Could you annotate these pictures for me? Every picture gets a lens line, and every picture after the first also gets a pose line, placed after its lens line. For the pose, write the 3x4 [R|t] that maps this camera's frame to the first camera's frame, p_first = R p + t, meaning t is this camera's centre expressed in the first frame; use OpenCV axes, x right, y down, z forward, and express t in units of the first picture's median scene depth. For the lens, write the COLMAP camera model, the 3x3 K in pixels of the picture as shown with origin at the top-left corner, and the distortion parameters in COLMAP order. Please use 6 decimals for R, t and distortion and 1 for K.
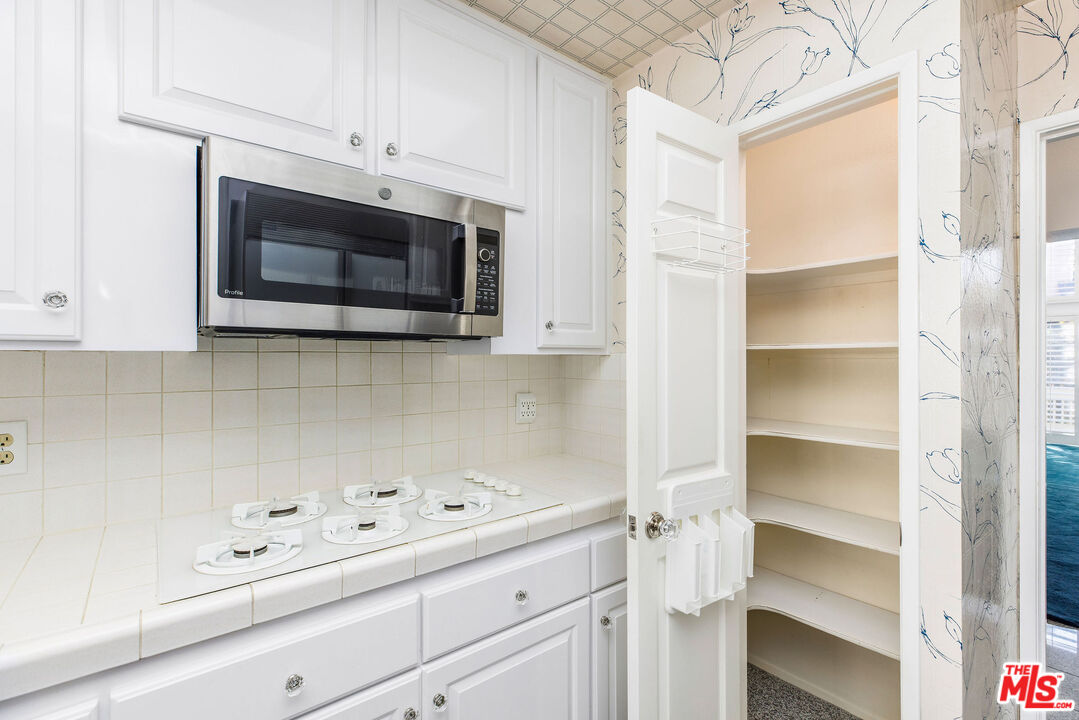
lens RADIAL K [[492.0, 0, 549.3], [0, 492.0, 358.3], [0, 0, 1]] dist [0.002665, 0.000235]
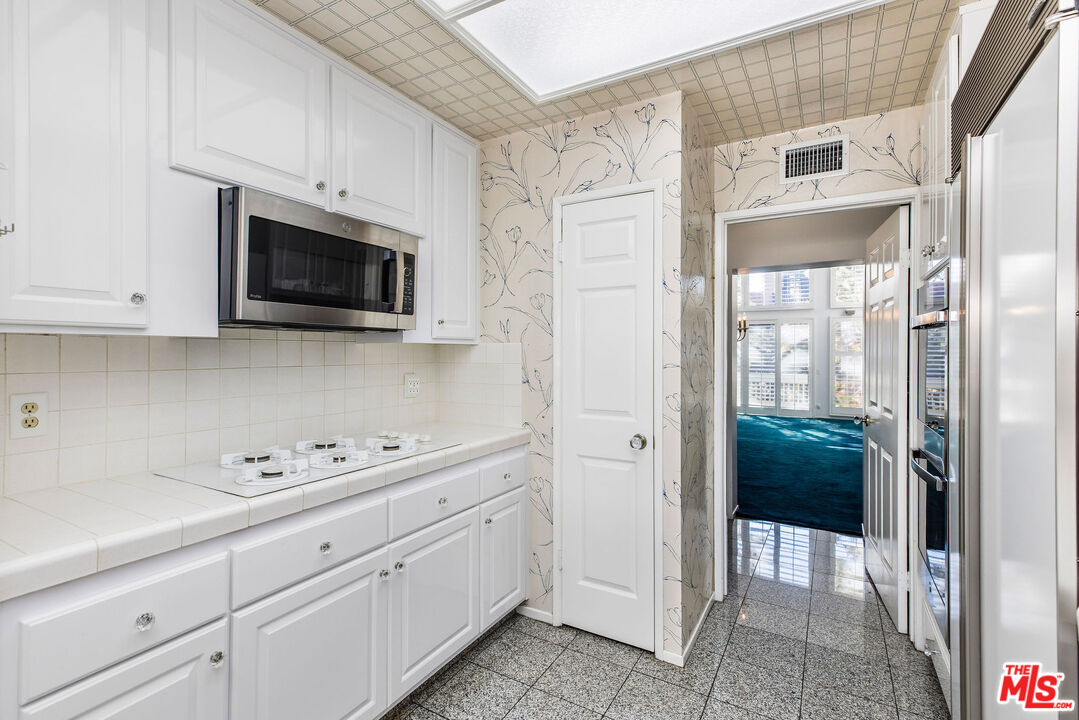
lens RADIAL K [[487.2, 0, 548.2], [0, 487.2, 353.9], [0, 0, 1]] dist [0.012157, 0.000040]
pose [[0.929916, -0.000371, 0.367772, -0.259027], [-0.001104, 0.999992, 0.003801, 0.018901], [-0.367771, -0.003941, 0.929908, -0.435576]]
